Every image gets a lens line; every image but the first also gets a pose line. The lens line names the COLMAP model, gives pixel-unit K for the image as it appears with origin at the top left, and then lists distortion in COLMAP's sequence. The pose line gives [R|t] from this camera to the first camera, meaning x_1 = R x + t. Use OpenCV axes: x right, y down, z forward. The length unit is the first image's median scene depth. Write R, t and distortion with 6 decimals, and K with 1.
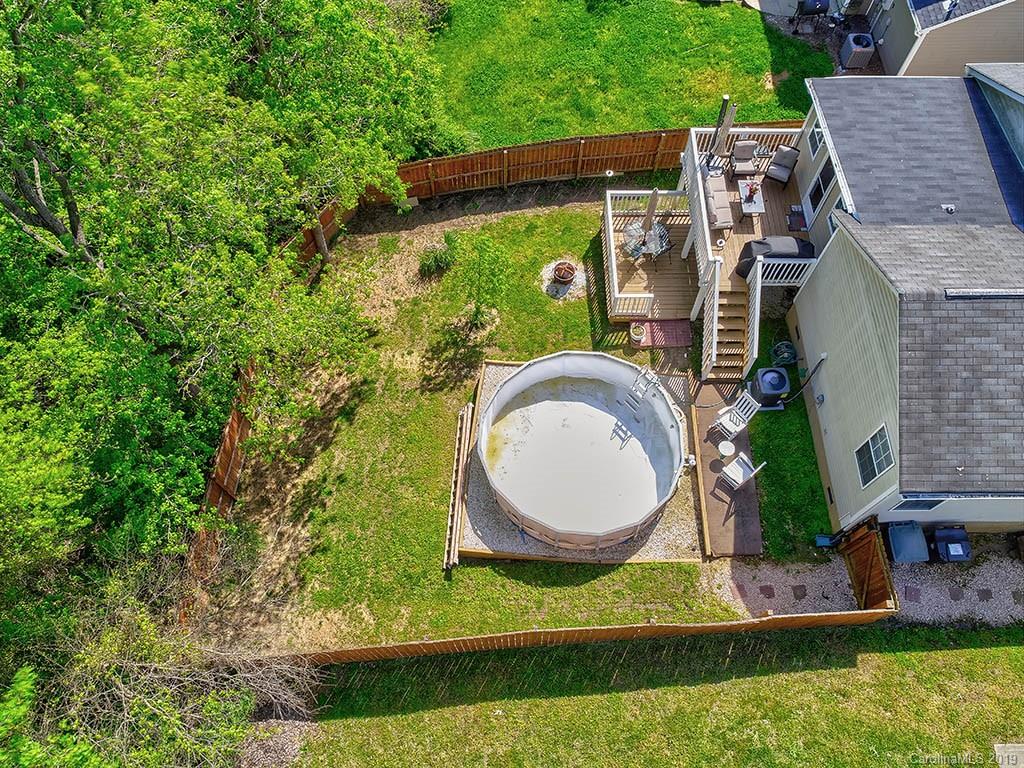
lens RADIAL K [[770.4, 0, 507.7], [0, 770.4, 383.5], [0, 0, 1]] dist [0.008263, -0.018297]
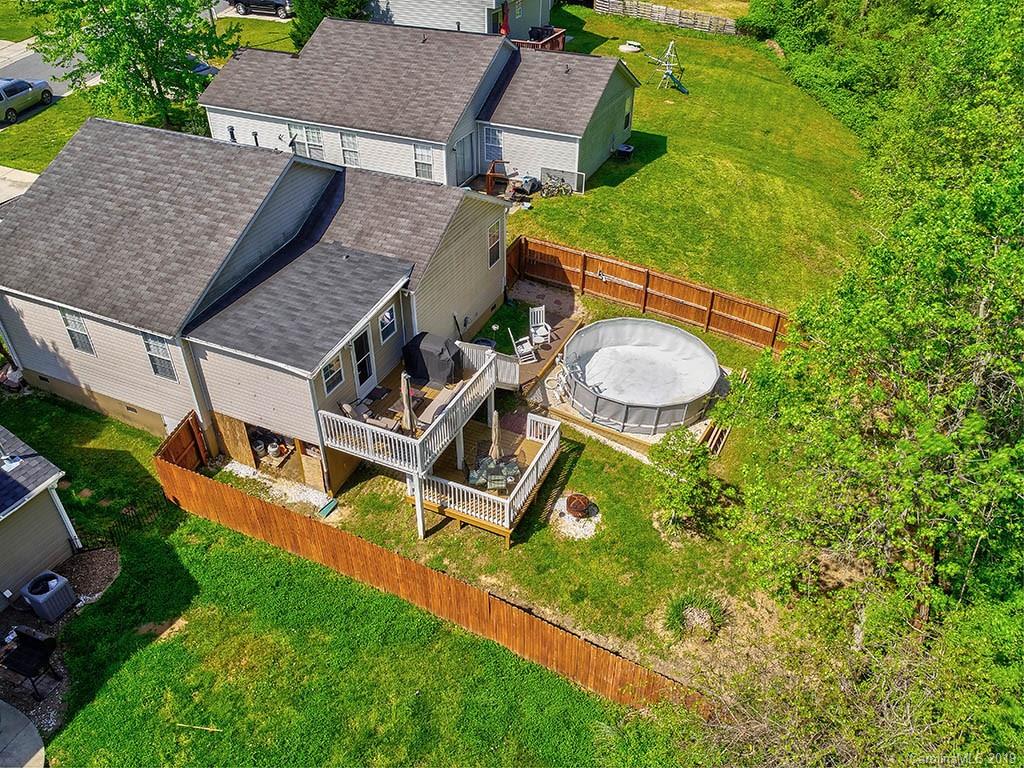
lens RADIAL K [[770.4, 0, 507.4], [0, 770.4, 395.0], [0, 0, 1]] dist [0.008263, -0.018297]
pose [[-0.905669, -0.254568, 0.339056, -0.145793], [0.378953, -0.127371, 0.916608, -1.107001], [-0.190154, 0.958630, 0.211825, 0.737148]]
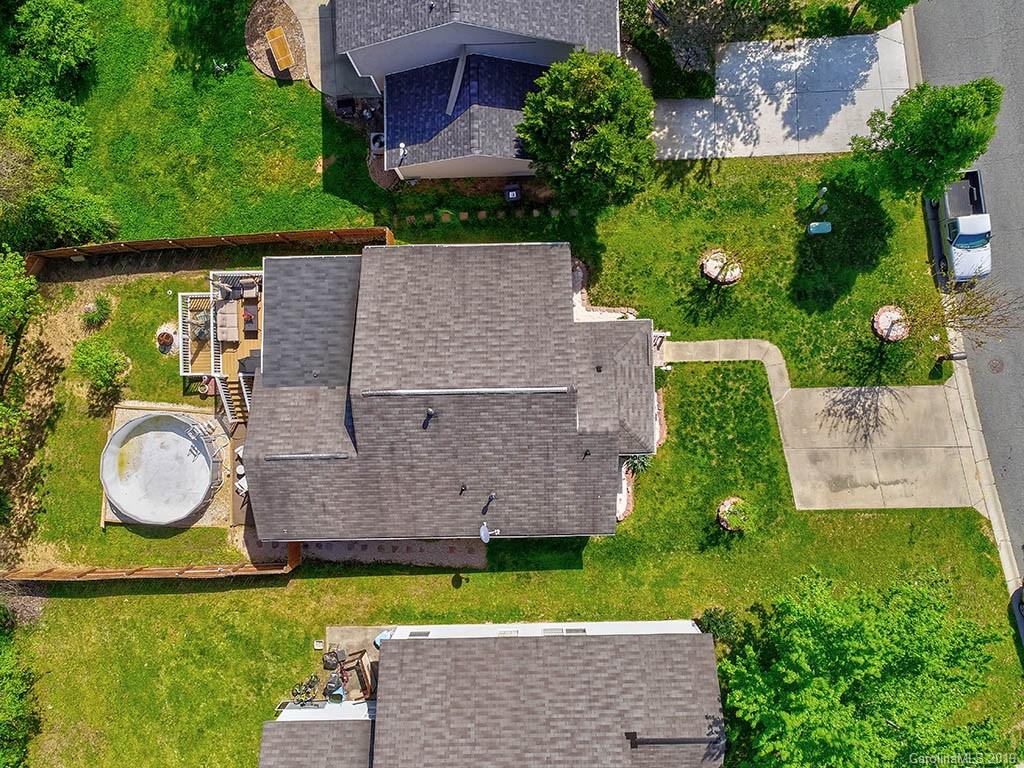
lens RADIAL K [[770.4, 0, 515.7], [0, 770.4, 381.8], [0, 0, 1]] dist [0.008263, -0.018297]
pose [[0.999824, -0.015814, -0.010055, 0.859566], [0.018638, 0.895112, 0.445452, -0.807773], [0.001956, -0.445561, 0.895250, -0.472741]]
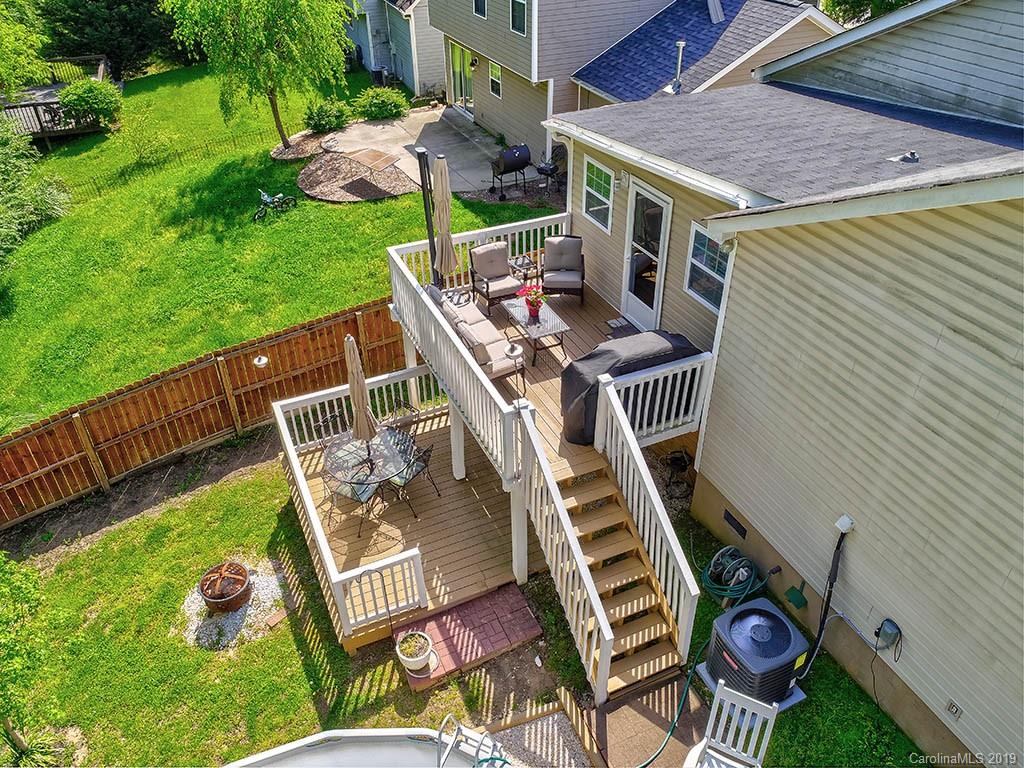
lens RADIAL K [[770.4, 0, 509.2], [0, 770.4, 383.3], [0, 0, 1]] dist [0.008263, -0.018297]
pose [[0.913207, -0.249259, 0.322369, 0.117557], [0.370135, 0.838284, -0.400349, -0.000691], [-0.170446, 0.484922, 0.857787, 0.565144]]
